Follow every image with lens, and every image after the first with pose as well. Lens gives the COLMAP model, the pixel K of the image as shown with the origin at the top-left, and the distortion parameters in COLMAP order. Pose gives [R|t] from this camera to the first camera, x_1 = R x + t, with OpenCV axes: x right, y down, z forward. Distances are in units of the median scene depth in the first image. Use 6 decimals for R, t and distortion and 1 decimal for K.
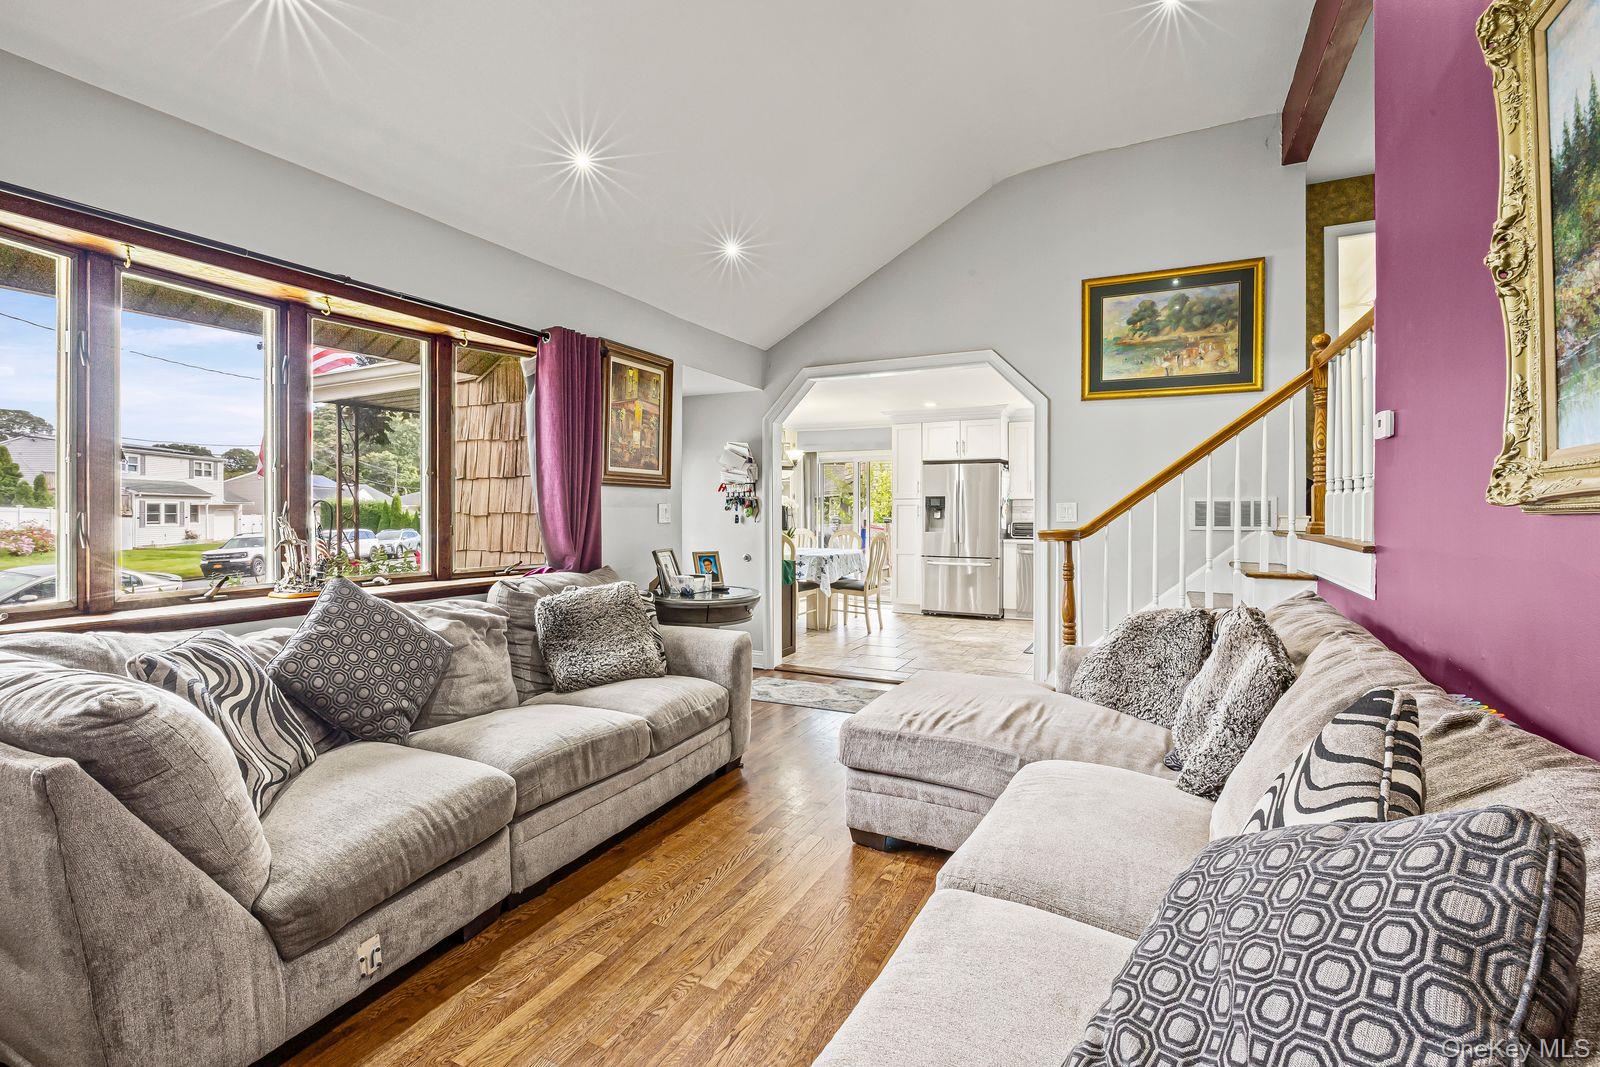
lens RADIAL K [[774.3, 0, 800.0], [0, 774.3, 533.5], [0, 0, 1]] dist [-0.000086, 0.000310]
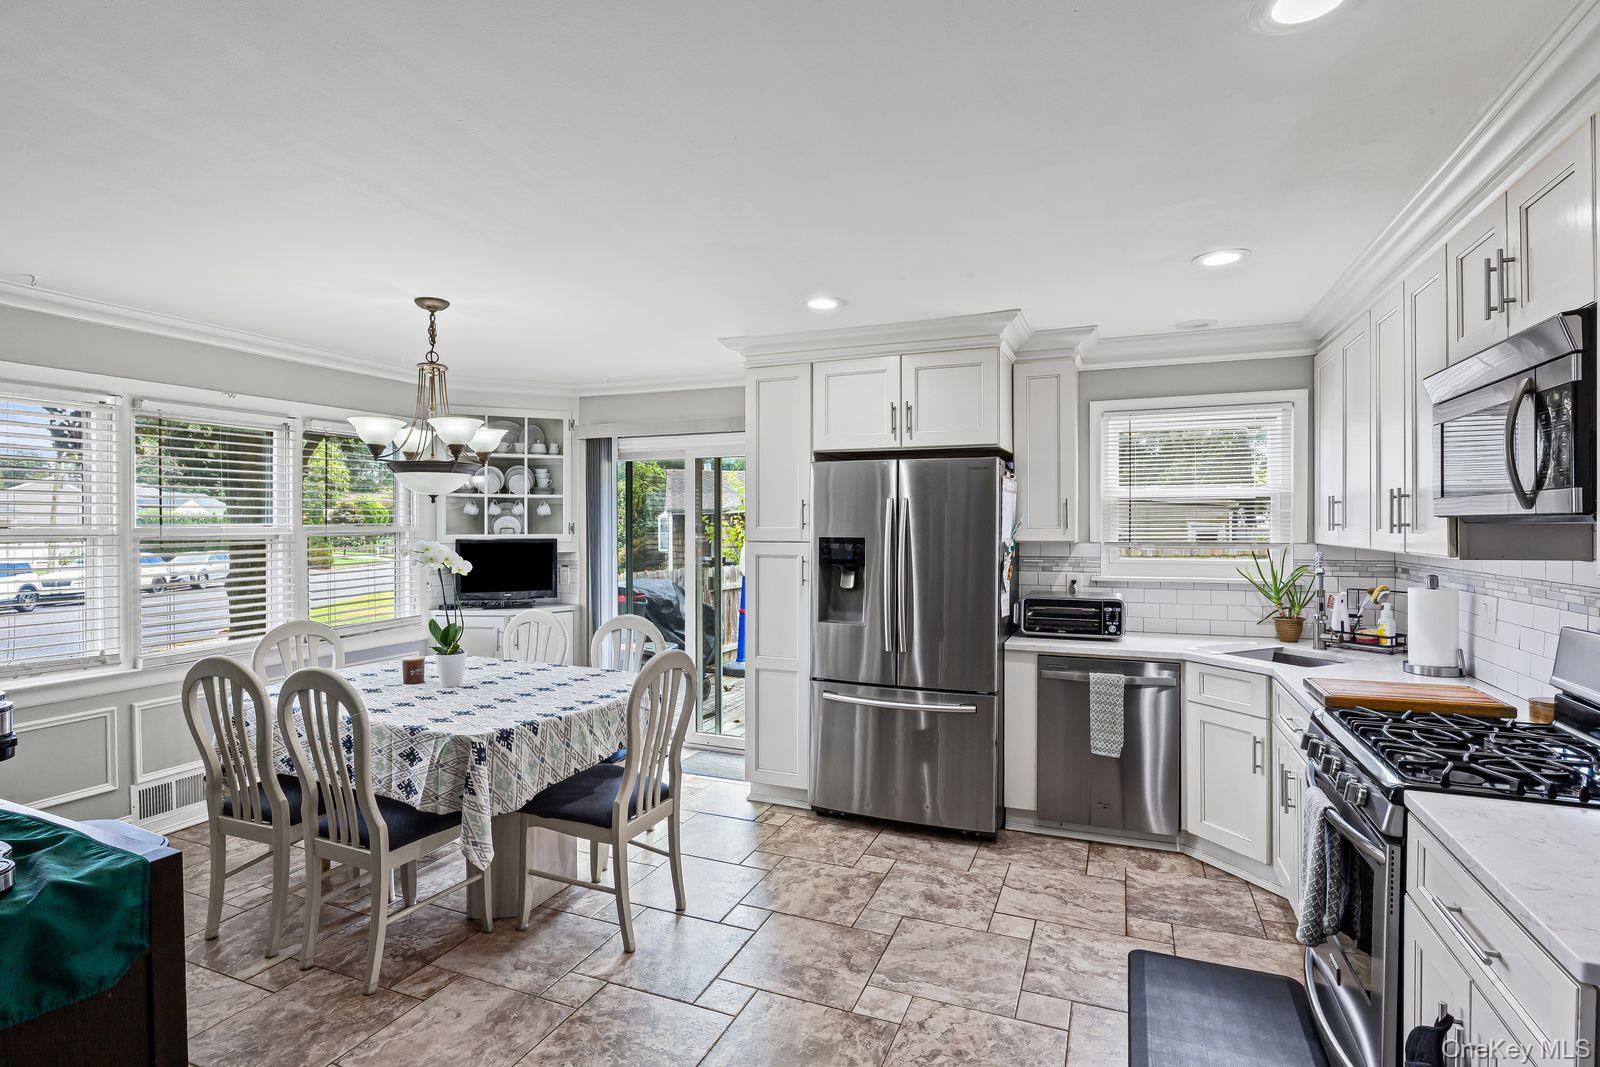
lens RADIAL K [[774.3, 0, 800.0], [0, 774.3, 533.5], [0, 0, 1]] dist [-0.000086, 0.000310]
pose [[0.998279, 0.001215, 0.058624, 0.127097], [-0.000353, 0.999892, -0.014702, -0.043679], [-0.058636, 0.014656, 0.998172, 0.583065]]
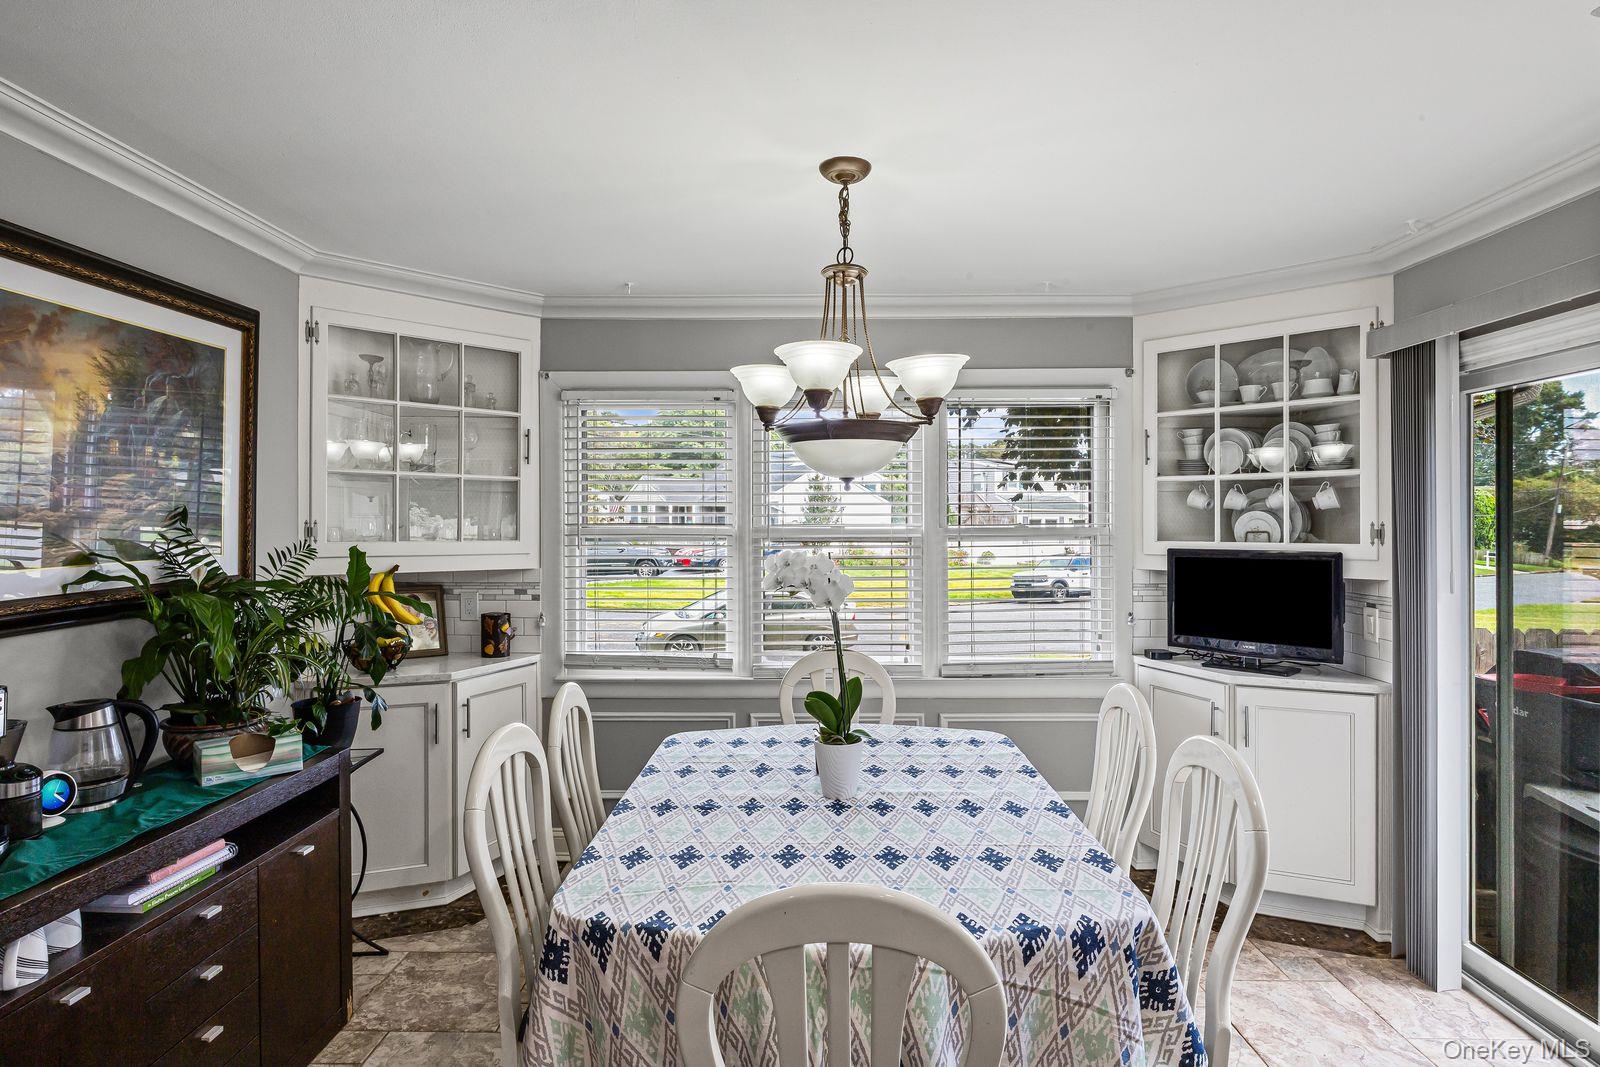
lens RADIAL K [[870.6, 0, 800.0], [0, 870.6, 533.5], [0, 0, 1]] dist [0.002072, 0.000409]
pose [[0.427801, 0.010913, -0.903807, 0.197991], [-0.025205, 0.999682, 0.000140, -0.050417], [0.903521, 0.022720, 0.427940, 0.829542]]
